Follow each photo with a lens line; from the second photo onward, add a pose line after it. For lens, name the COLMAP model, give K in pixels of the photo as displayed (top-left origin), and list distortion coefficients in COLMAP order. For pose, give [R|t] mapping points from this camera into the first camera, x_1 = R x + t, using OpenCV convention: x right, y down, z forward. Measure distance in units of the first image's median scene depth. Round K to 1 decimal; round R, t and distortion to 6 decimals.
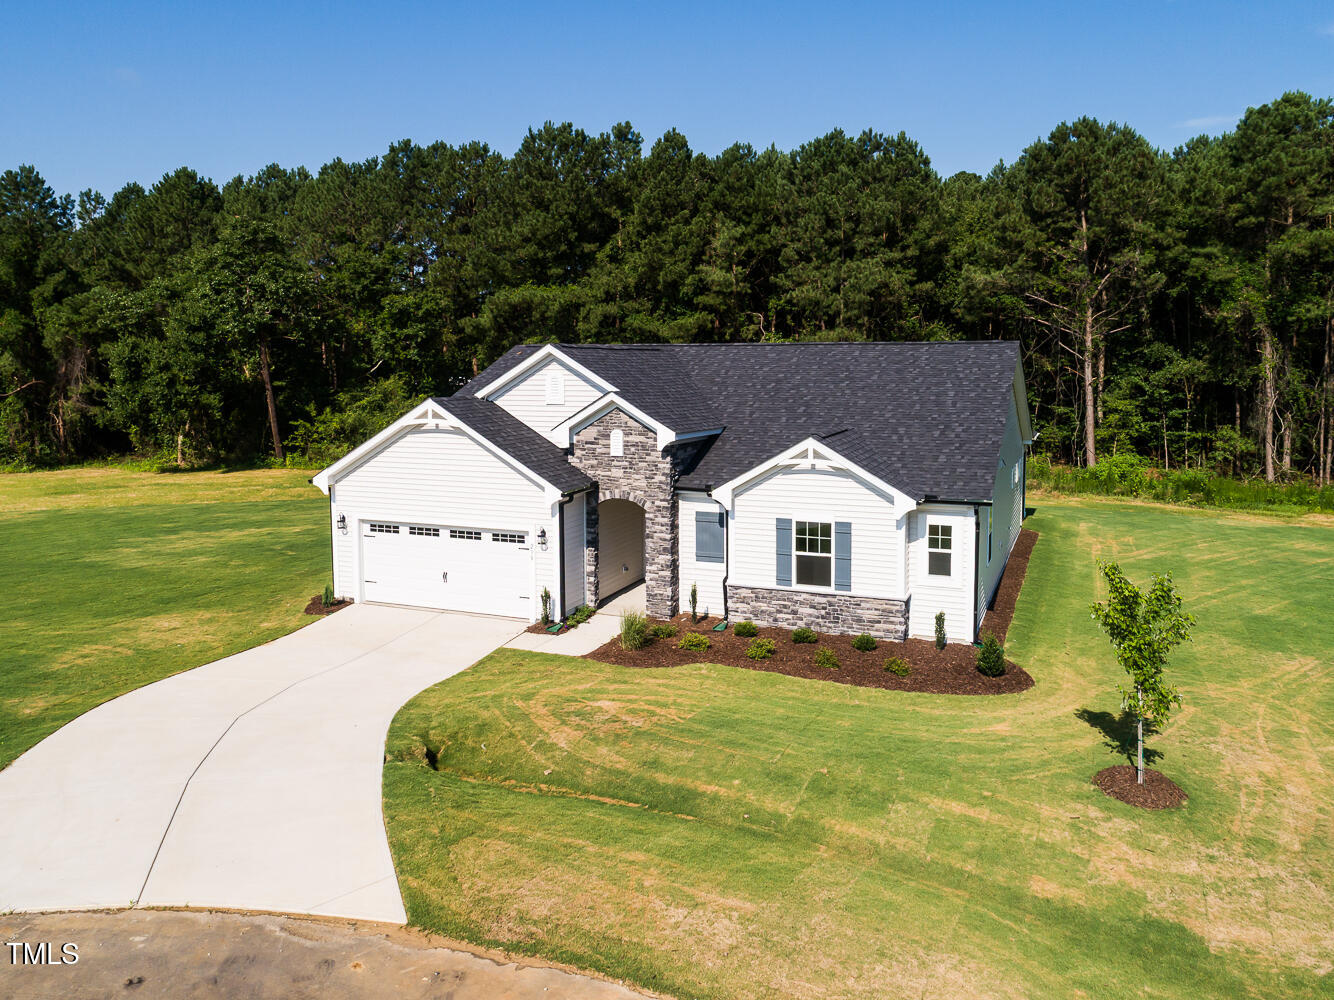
lens RADIAL K [[1025.9, 0, 667.0], [0, 1025.9, 500.0], [0, 0, 1]] dist [-0.002239, -0.003810]
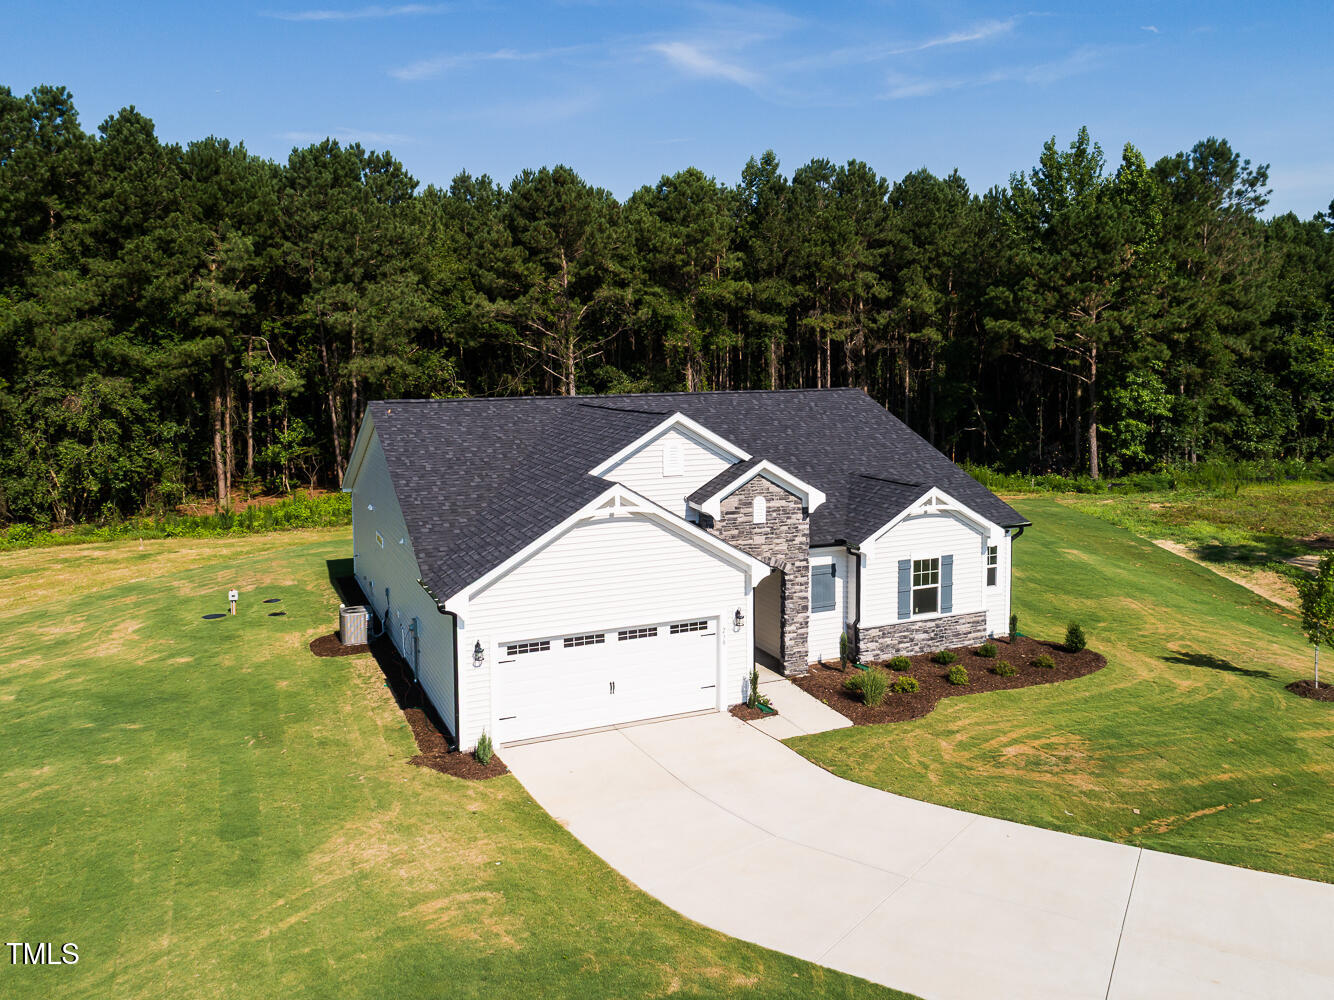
lens RADIAL K [[1027.4, 0, 667.0], [0, 1027.4, 500.0], [0, 0, 1]] dist [0.005233, 0.002323]
pose [[0.679402, -0.108398, 0.725715, -0.855647], [0.107769, 0.993044, 0.047436, -0.126090], [-0.725809, 0.045981, 0.686358, 0.397472]]
